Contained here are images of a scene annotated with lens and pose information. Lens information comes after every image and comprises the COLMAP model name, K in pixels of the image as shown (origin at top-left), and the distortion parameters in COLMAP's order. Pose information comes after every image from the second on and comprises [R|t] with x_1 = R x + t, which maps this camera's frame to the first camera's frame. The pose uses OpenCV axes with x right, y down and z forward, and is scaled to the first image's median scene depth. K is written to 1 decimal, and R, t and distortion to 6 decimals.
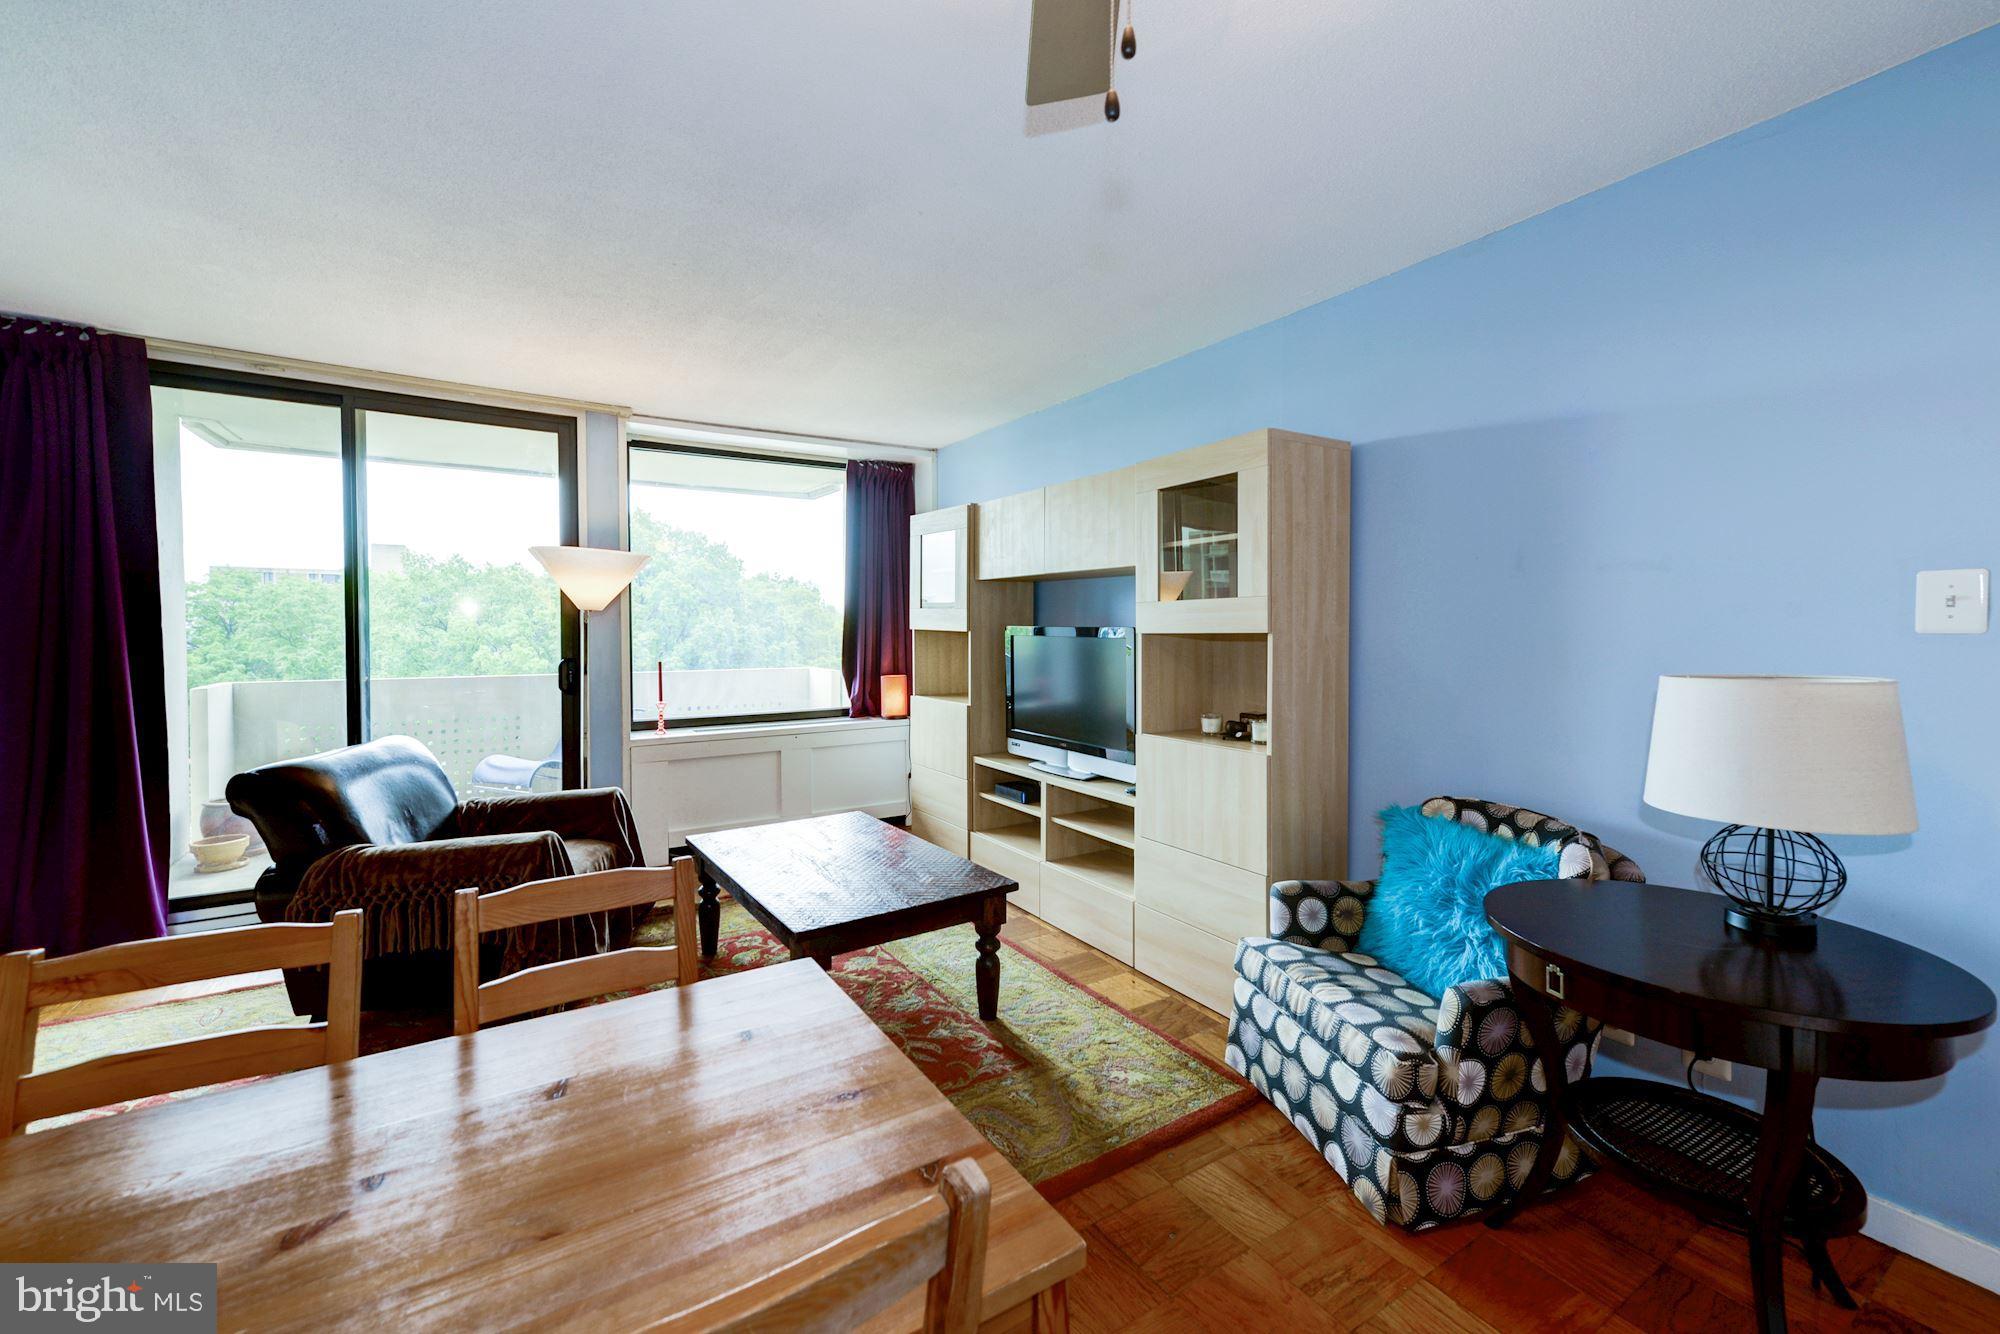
lens RADIAL K [[791.8, 0, 999.0], [0, 791.8, 642.5], [0, 0, 1]] dist [0.017652, 0.000118]
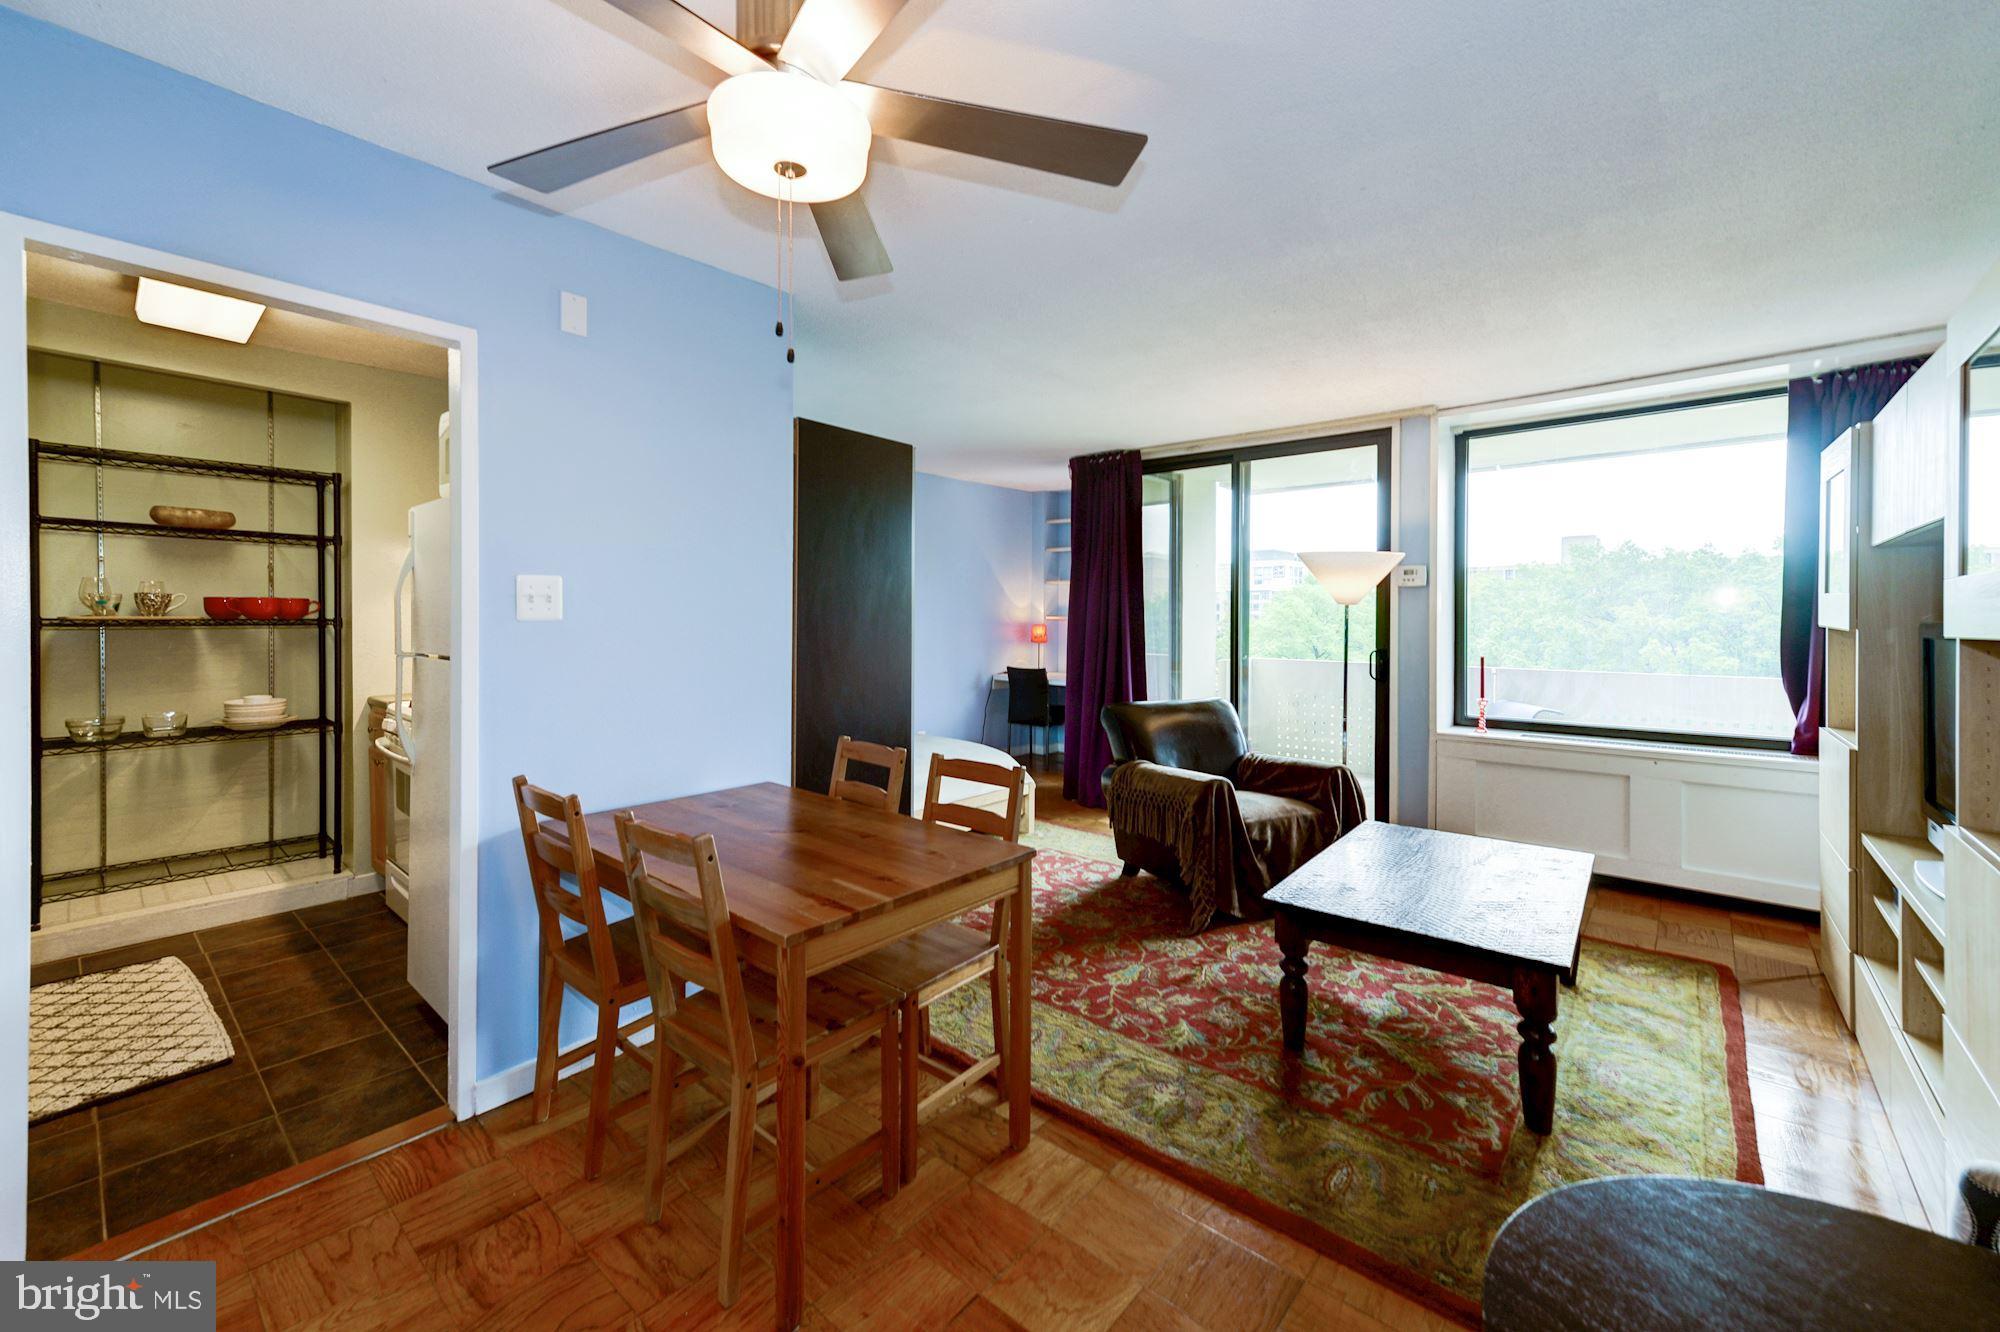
lens RADIAL K [[803.6, 0, 969.4], [0, 803.6, 624.7], [0, 0, 1]] dist [0.014902, -0.000023]
pose [[0.276326, 0.012822, -0.960978, 0.367746], [-0.024512, 0.999680, 0.006290, -0.005668], [0.960751, 0.021818, 0.276552, 0.149241]]
